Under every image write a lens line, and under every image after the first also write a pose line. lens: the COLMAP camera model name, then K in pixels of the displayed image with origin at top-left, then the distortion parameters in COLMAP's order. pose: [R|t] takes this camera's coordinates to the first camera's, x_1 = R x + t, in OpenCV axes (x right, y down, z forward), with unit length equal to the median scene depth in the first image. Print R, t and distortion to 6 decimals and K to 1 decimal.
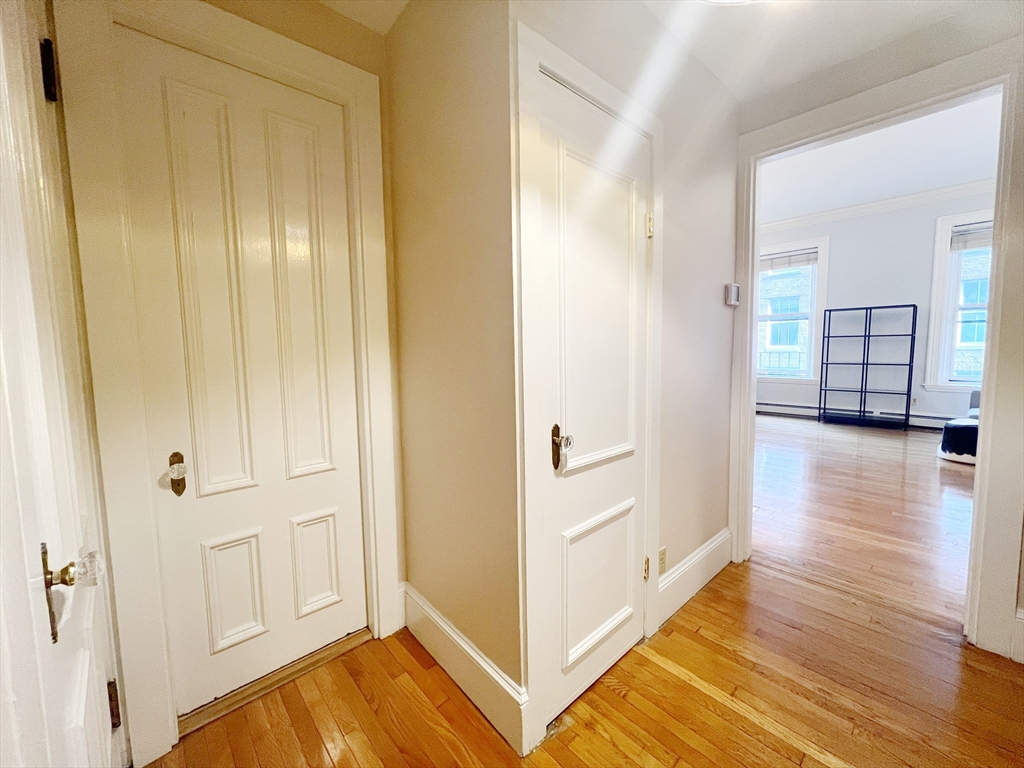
lens RADIAL K [[412.8, 0, 506.7], [0, 412.8, 383.5], [0, 0, 1]] dist [-0.002959, 0.001174]
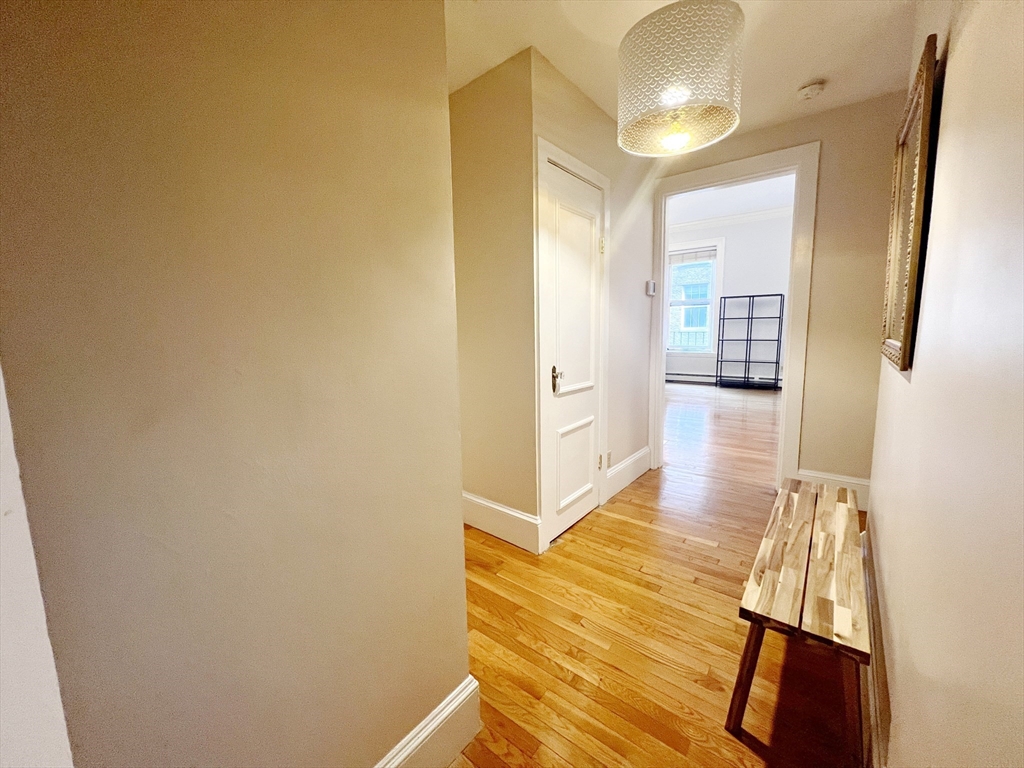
lens RADIAL K [[405.6, 0, 512.9], [0, 405.6, 383.6], [0, 0, 1]] dist [-0.000948, -0.000122]
pose [[0.985818, -0.022906, 0.166249, -0.091425], [0.015443, 0.998820, 0.046047, 0.025614], [-0.167107, -0.042827, 0.985008, -0.175382]]
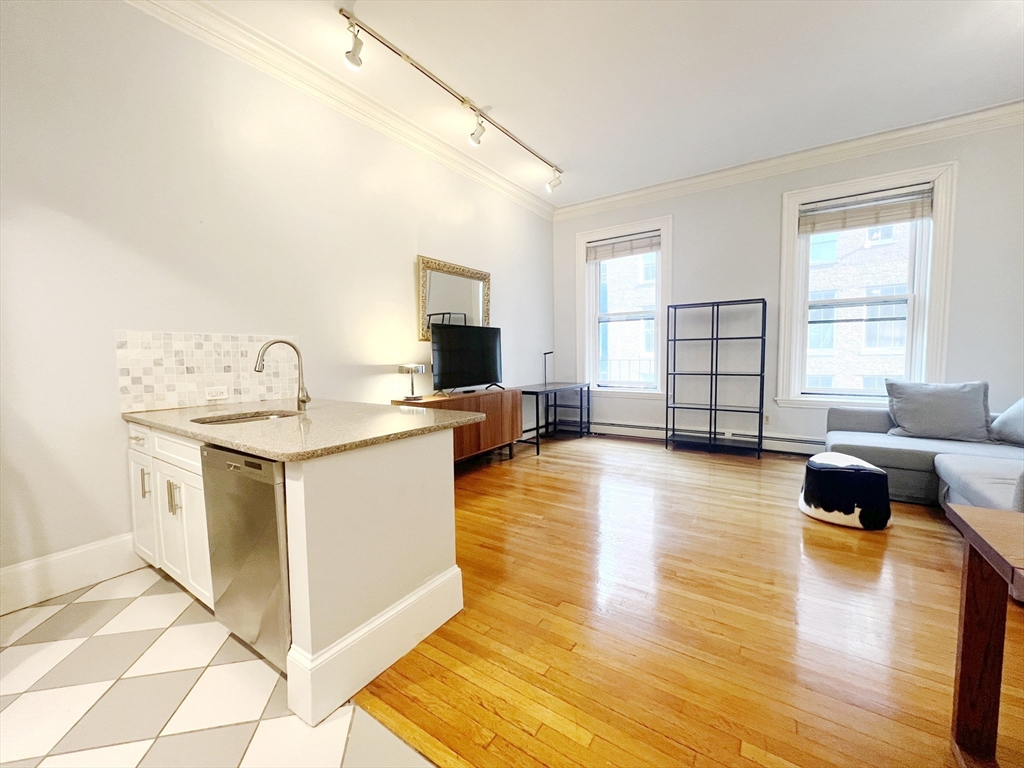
lens RADIAL K [[412.8, 0, 506.9], [0, 412.8, 383.0], [0, 0, 1]] dist [-0.002959, 0.001174]
pose [[0.974474, -0.017849, 0.223790, 0.431342], [0.021784, 0.999648, -0.015125, -0.038275], [-0.223441, 0.019614, 0.974520, 0.447797]]
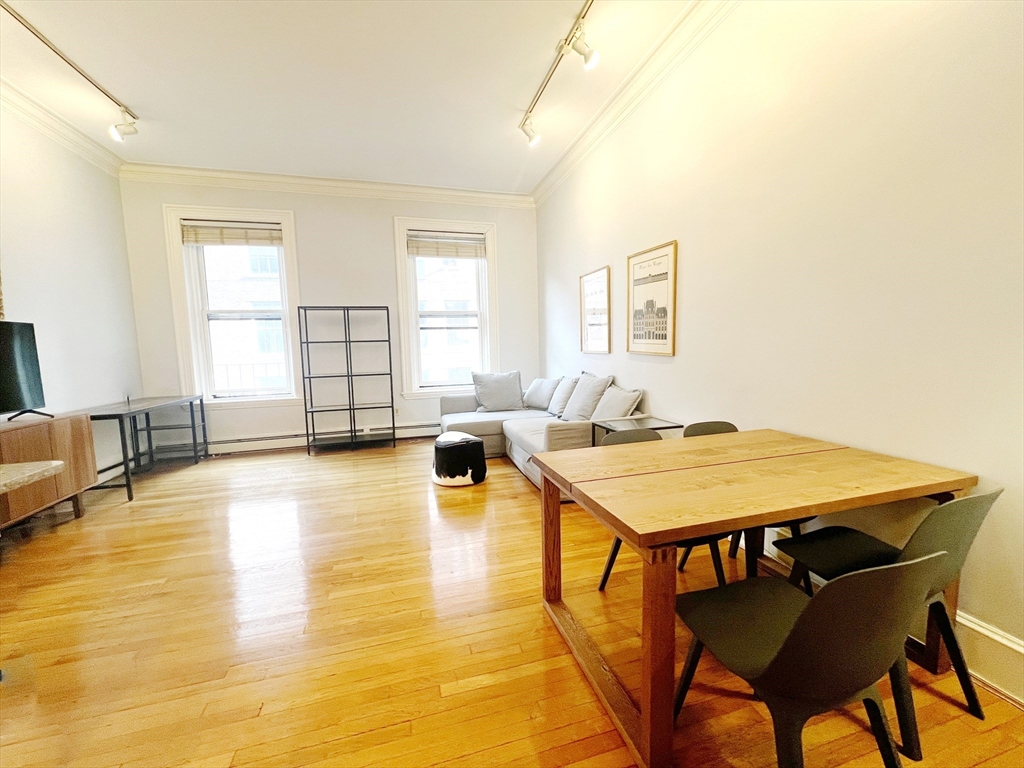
lens RADIAL K [[412.8, 0, 515.0], [0, 412.8, 382.1], [0, 0, 1]] dist [-0.002959, 0.001174]
pose [[0.445566, -0.078674, 0.891786, 0.392018], [0.097273, 0.994488, 0.039134, -0.048148], [-0.889949, 0.069310, 0.450763, 0.468979]]
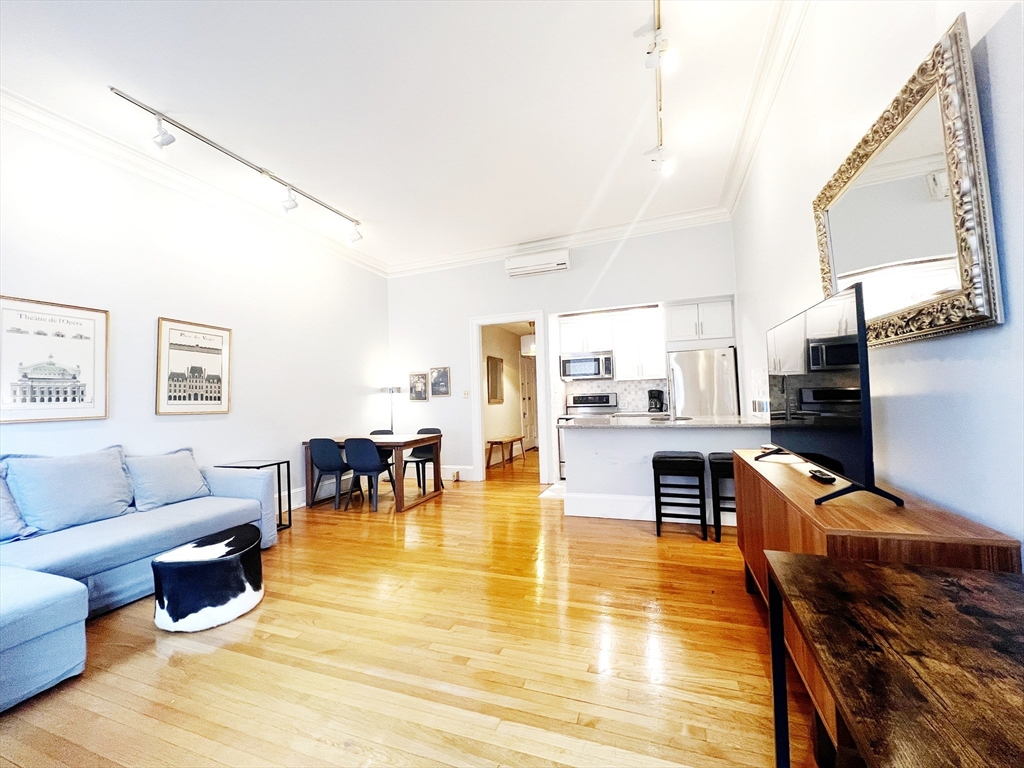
lens RADIAL K [[405.6, 0, 504.9], [0, 405.6, 388.1], [0, 0, 1]] dist [-0.000948, -0.000122]
pose [[-0.887772, 0.041676, -0.458393, 0.825128], [0.012263, 0.997681, 0.066956, -0.118787], [0.460120, 0.053820, -0.886224, 1.296544]]
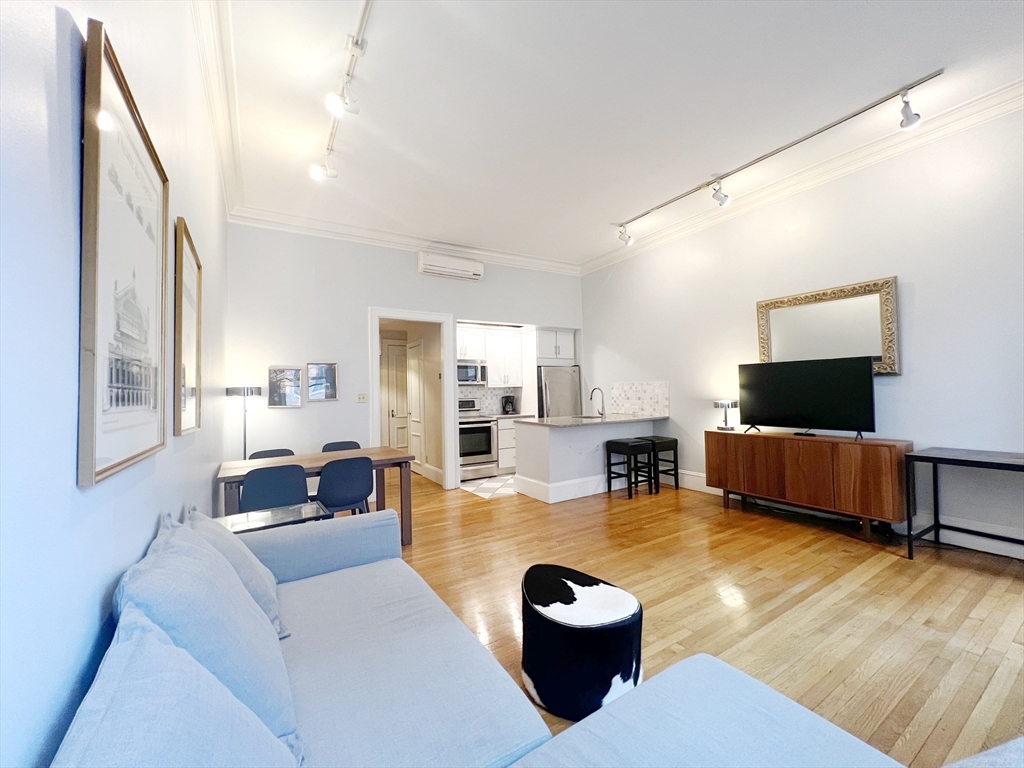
lens RADIAL K [[405.6, 0, 523.2], [0, 405.6, 379.9], [0, 0, 1]] dist [-0.000948, -0.000122]
pose [[-0.174136, -0.007040, -0.984697, 1.198299], [-0.055920, 0.998431, 0.002751, -0.095522], [0.983133, 0.055544, -0.174256, 0.830660]]
